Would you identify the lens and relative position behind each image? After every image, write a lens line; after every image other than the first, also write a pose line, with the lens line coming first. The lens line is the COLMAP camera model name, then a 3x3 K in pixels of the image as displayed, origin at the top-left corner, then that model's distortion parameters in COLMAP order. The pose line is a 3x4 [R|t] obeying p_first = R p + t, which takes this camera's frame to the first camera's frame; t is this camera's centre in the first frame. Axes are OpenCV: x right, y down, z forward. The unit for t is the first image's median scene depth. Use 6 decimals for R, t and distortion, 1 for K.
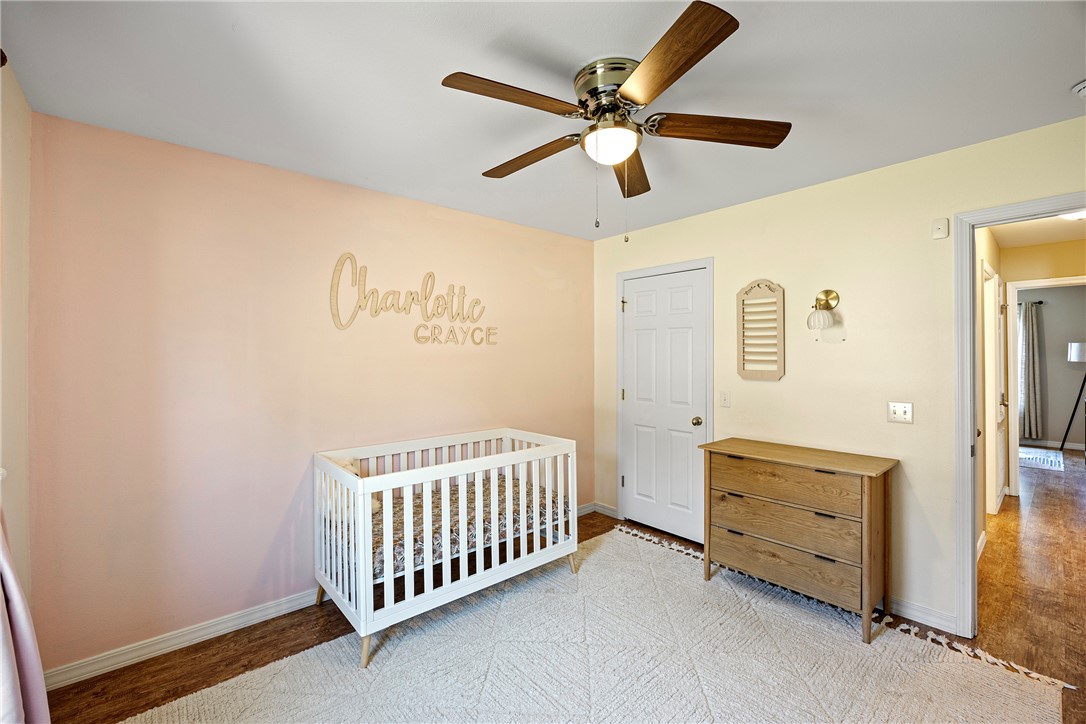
lens RADIAL K [[483.9, 0, 543.3], [0, 483.9, 355.5], [0, 0, 1]] dist [-0.004149, -0.000602]
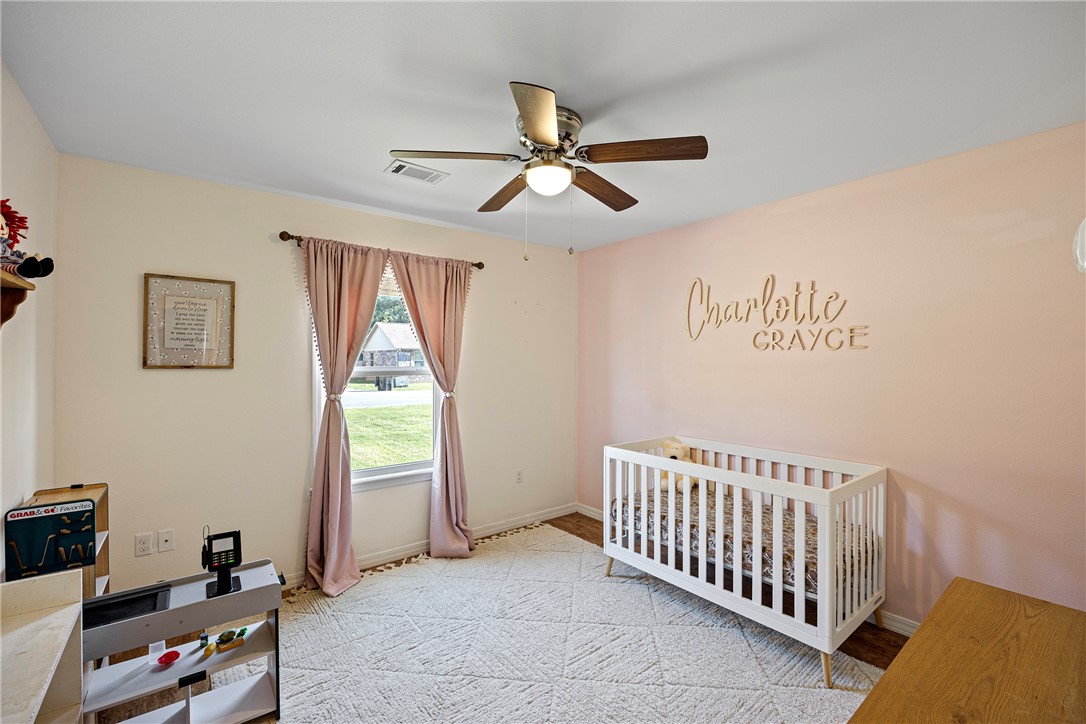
lens RADIAL K [[449.9, 0, 545.3], [0, 449.9, 362.4], [0, 0, 1]] dist [0.000282, 0.000107]
pose [[-0.049300, 0.014816, -0.998674, 0.709565], [-0.001886, 0.999887, 0.014927, -0.013746], [0.998782, 0.002620, -0.049266, 0.633159]]
